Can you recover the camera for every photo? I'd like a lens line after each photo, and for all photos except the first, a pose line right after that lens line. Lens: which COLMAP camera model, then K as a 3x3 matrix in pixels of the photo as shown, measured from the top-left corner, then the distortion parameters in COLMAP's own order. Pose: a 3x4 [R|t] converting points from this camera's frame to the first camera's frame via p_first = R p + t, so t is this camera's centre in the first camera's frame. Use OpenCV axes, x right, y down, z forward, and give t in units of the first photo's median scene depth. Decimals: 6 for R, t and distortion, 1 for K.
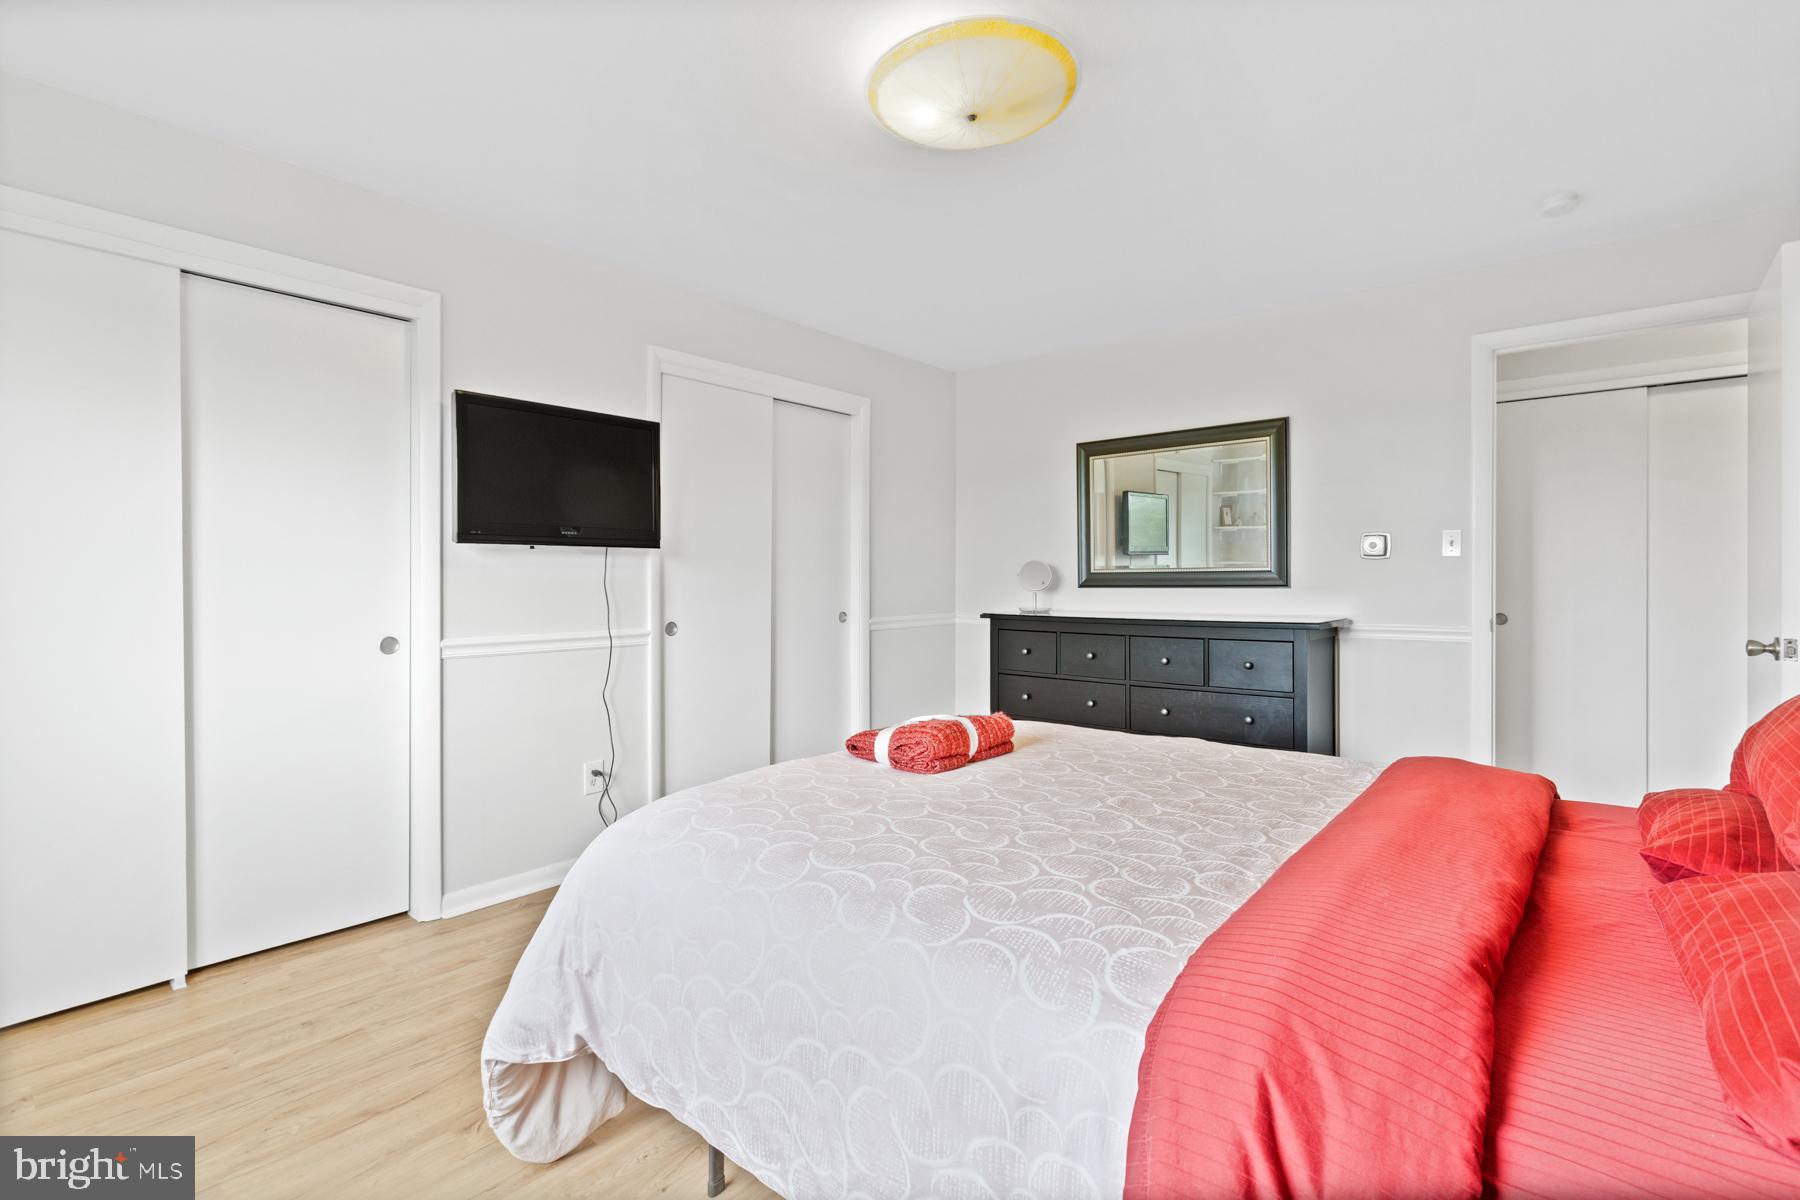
lens RADIAL K [[815.0, 0, 890.9], [0, 815.0, 586.7], [0, 0, 1]] dist [0.001943, -0.001149]
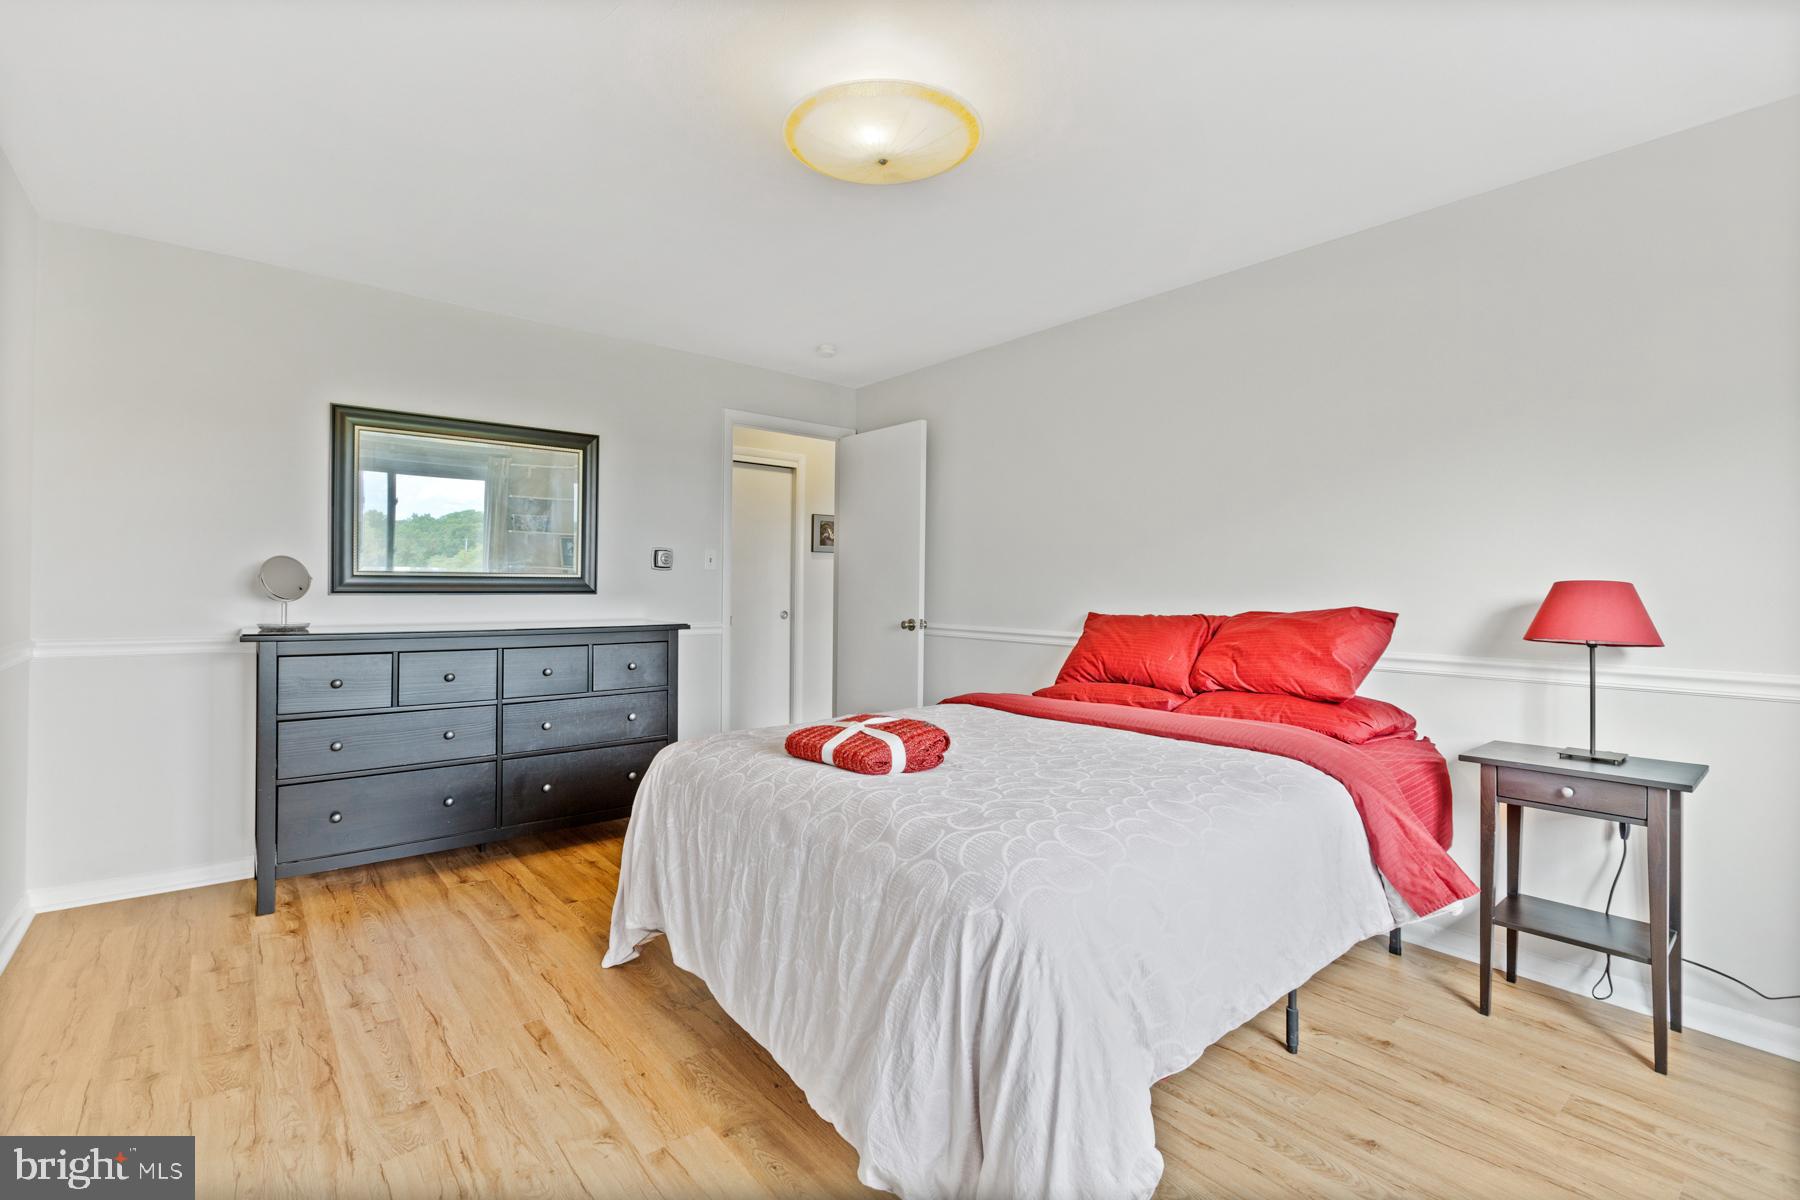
lens RADIAL K [[815.0, 0, 897.5], [0, 815.0, 597.3], [0, 0, 1]] dist [0.001943, -0.001149]
pose [[0.166033, -0.007547, 0.986091, -0.458528], [-0.003448, 0.999960, 0.008234, -0.003773], [-0.986114, -0.004767, 0.166000, 0.387840]]
